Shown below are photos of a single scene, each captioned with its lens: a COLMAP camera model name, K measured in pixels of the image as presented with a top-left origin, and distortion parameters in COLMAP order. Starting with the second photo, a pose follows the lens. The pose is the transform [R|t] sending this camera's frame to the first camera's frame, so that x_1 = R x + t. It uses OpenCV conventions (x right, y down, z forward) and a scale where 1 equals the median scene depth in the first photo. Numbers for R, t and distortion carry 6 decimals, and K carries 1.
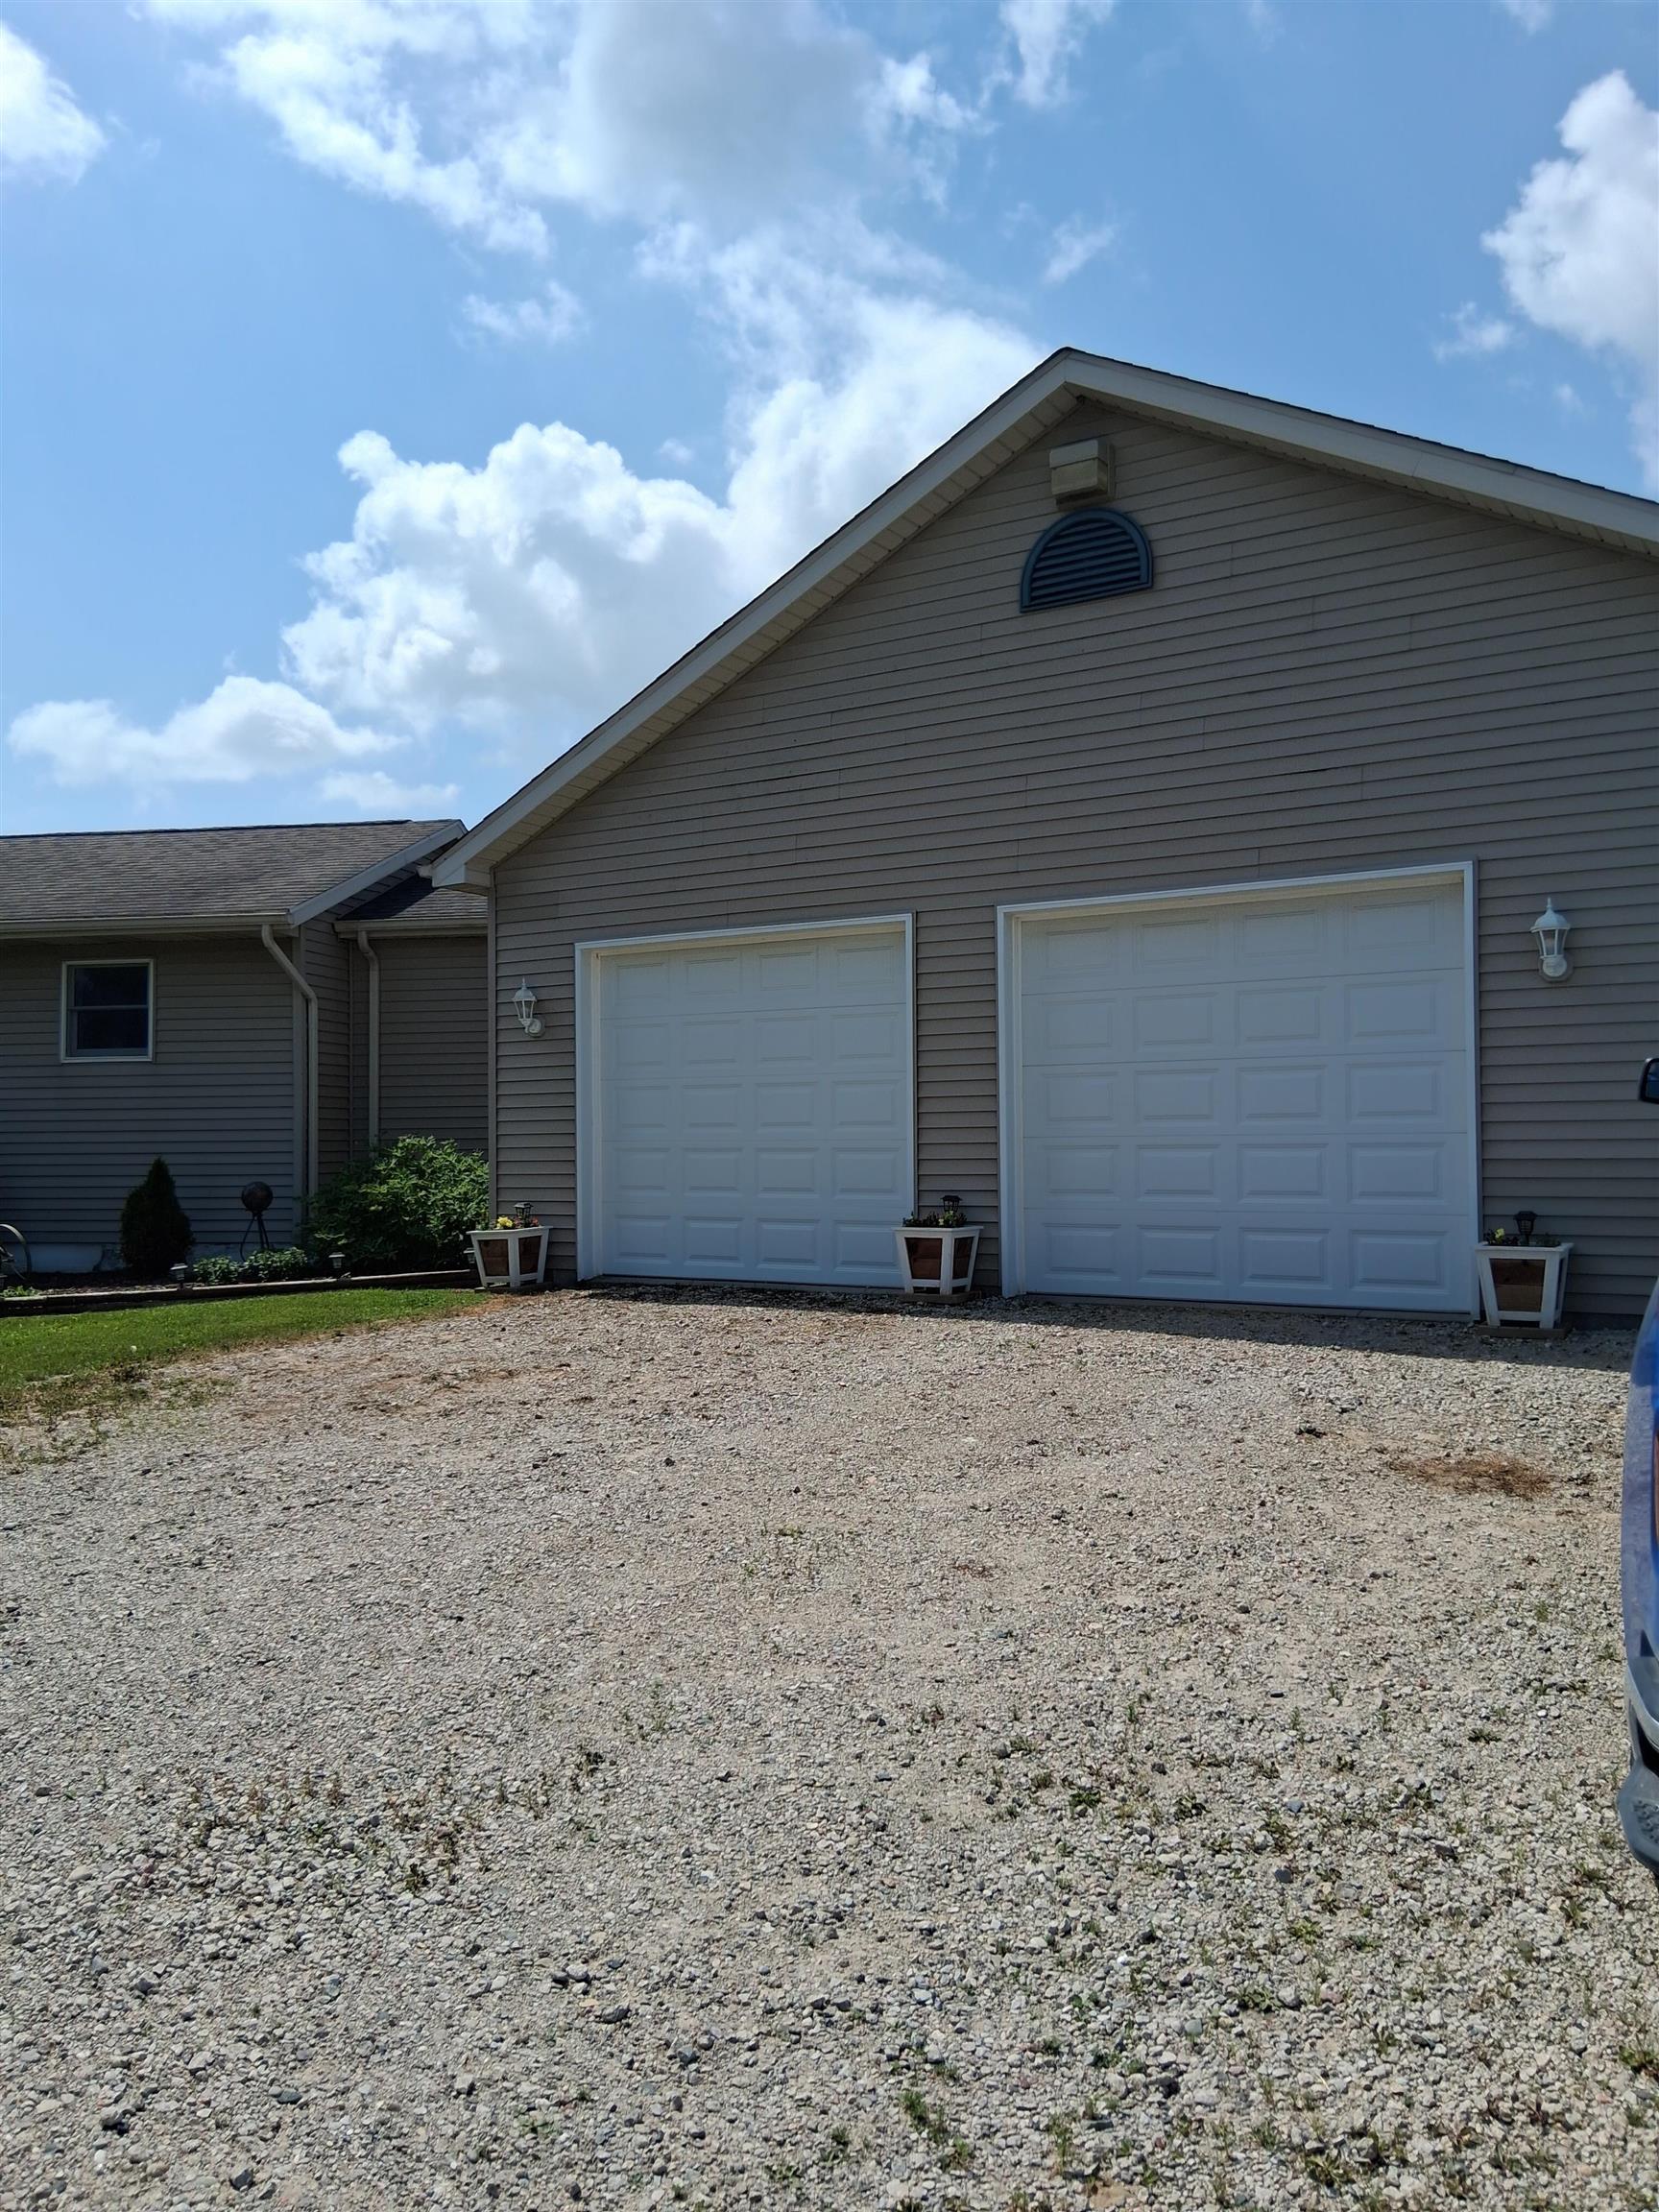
lens RADIAL K [[1685.3, 0, 829.5], [0, 1685.3, 1106.0], [0, 0, 1]] dist [0.059548, -0.005212]
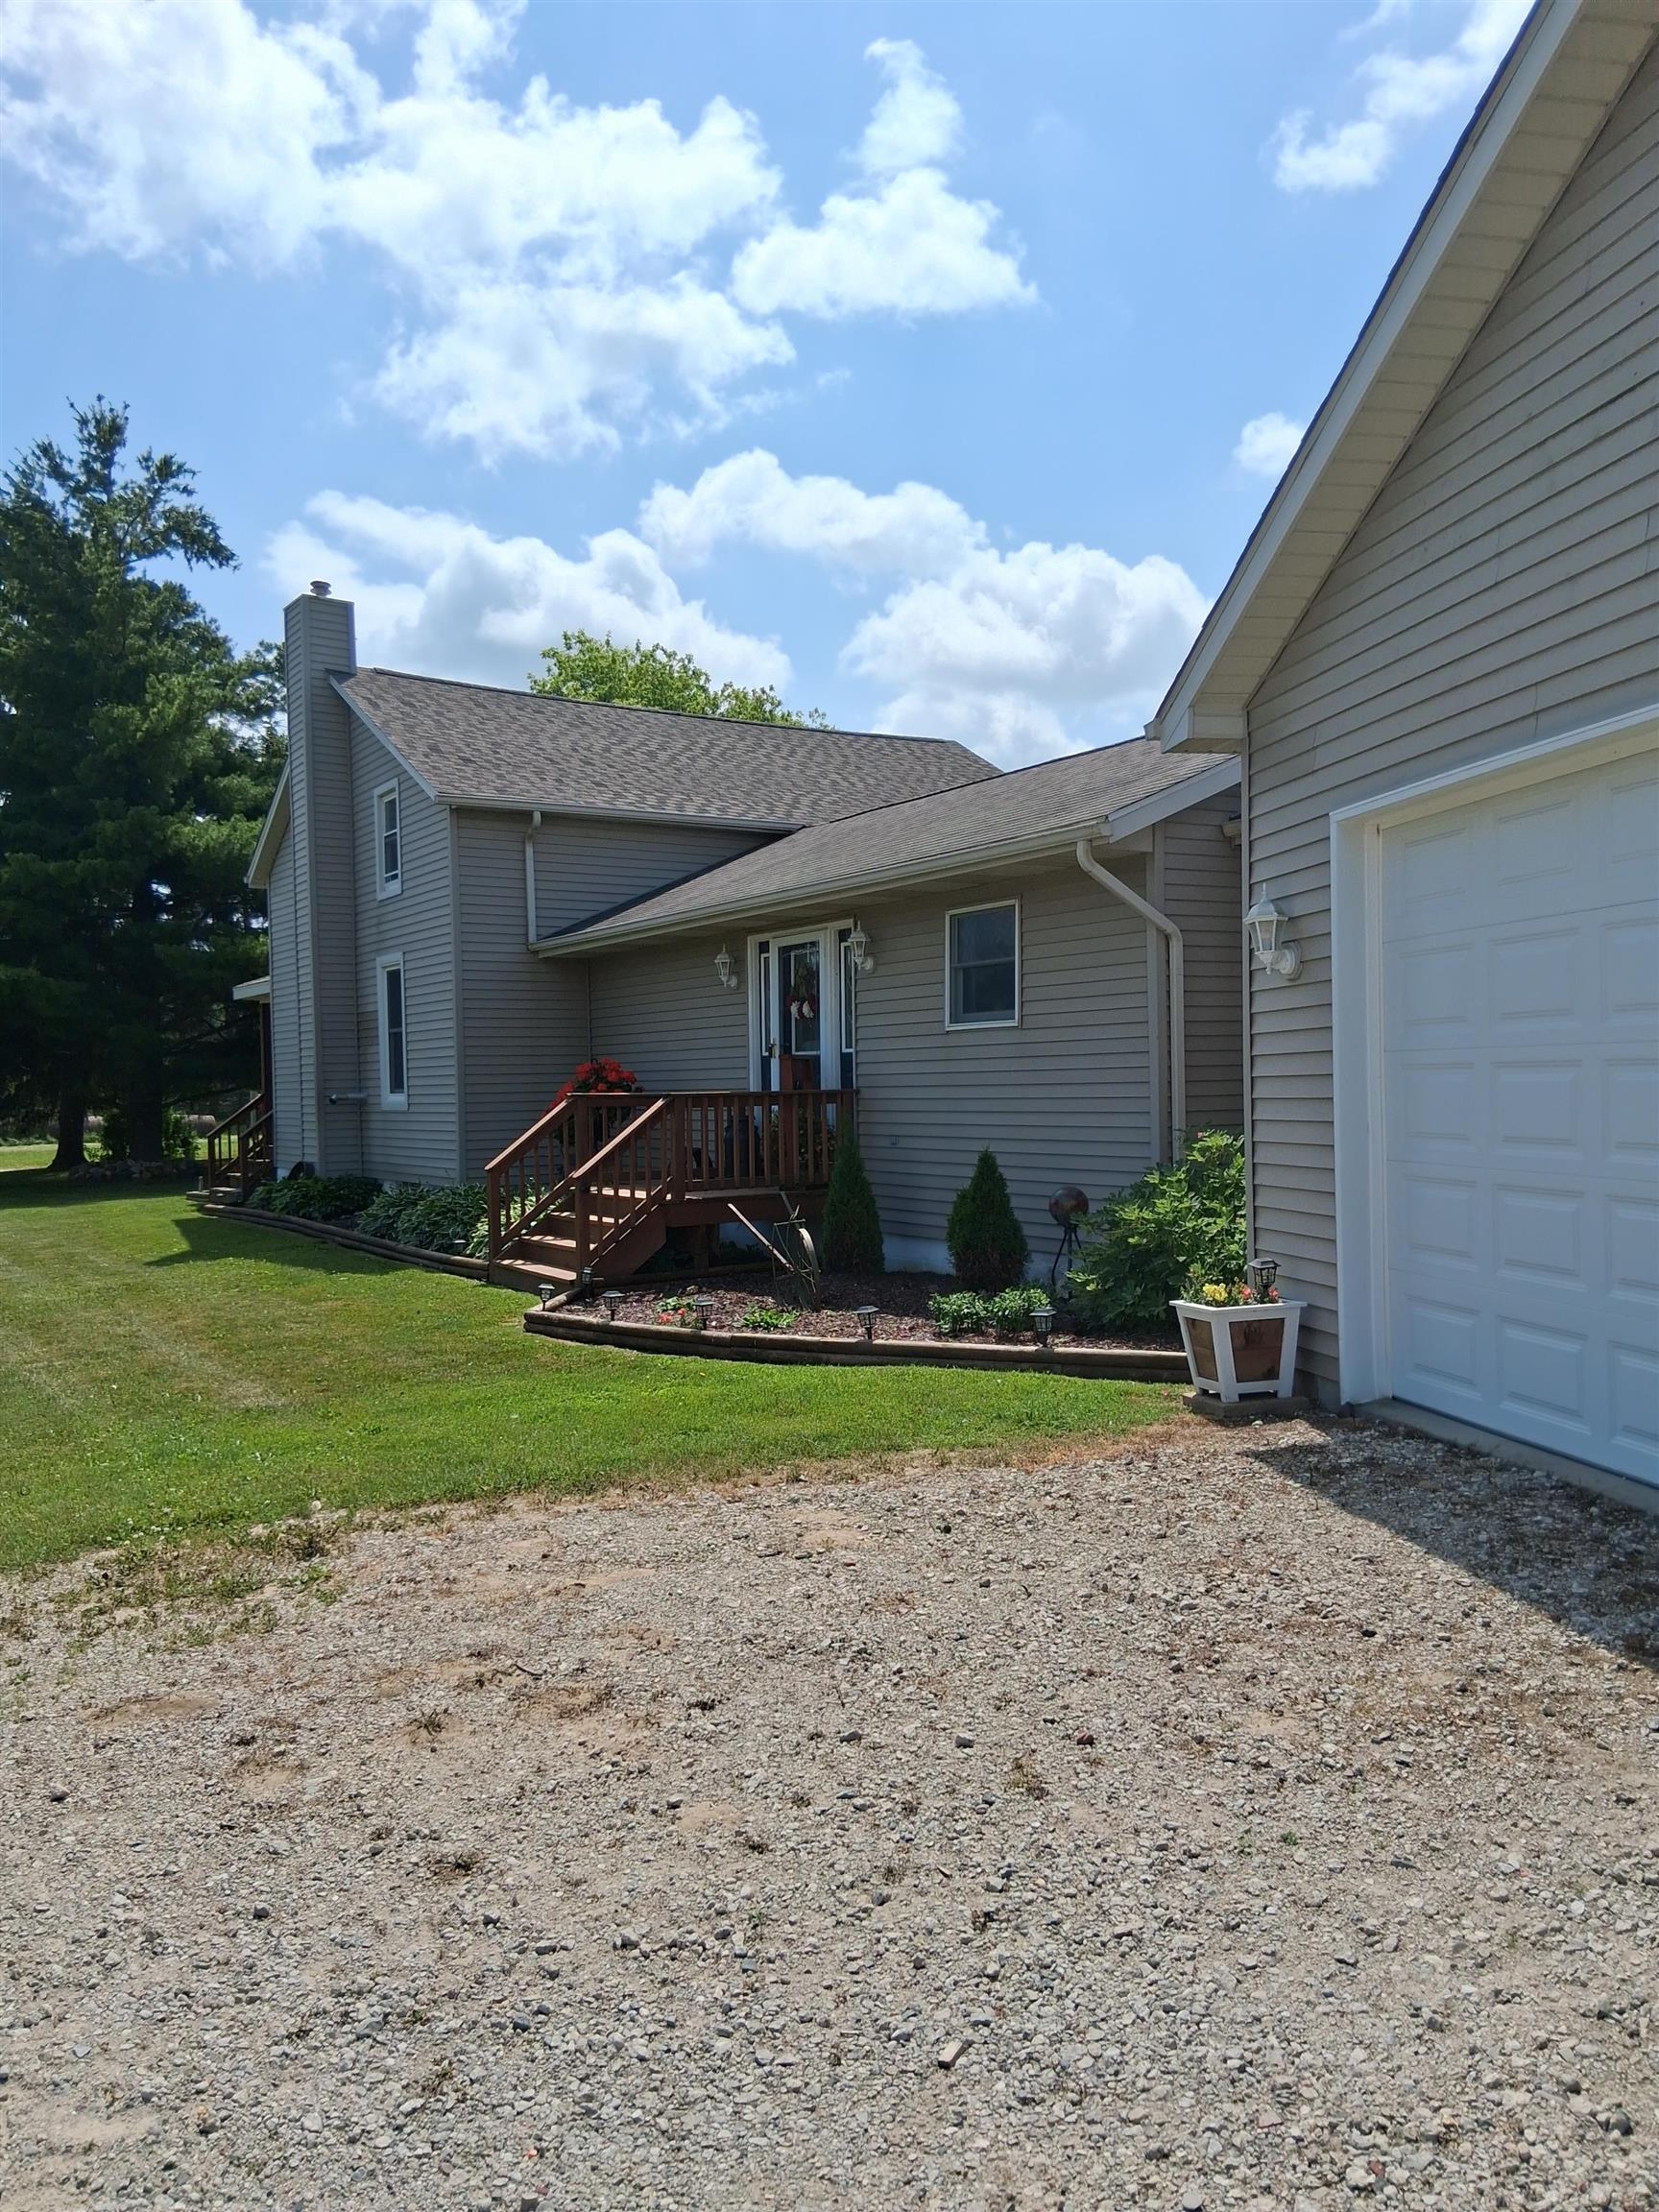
lens RADIAL K [[1685.3, 0, 829.5], [0, 1685.3, 1106.0], [0, 0, 1]] dist [0.059548, -0.005212]
pose [[0.686856, 0.004698, -0.726778, 0.144713], [0.026317, 0.999163, 0.031331, -0.019357], [0.726317, -0.040647, 0.686157, 0.463561]]
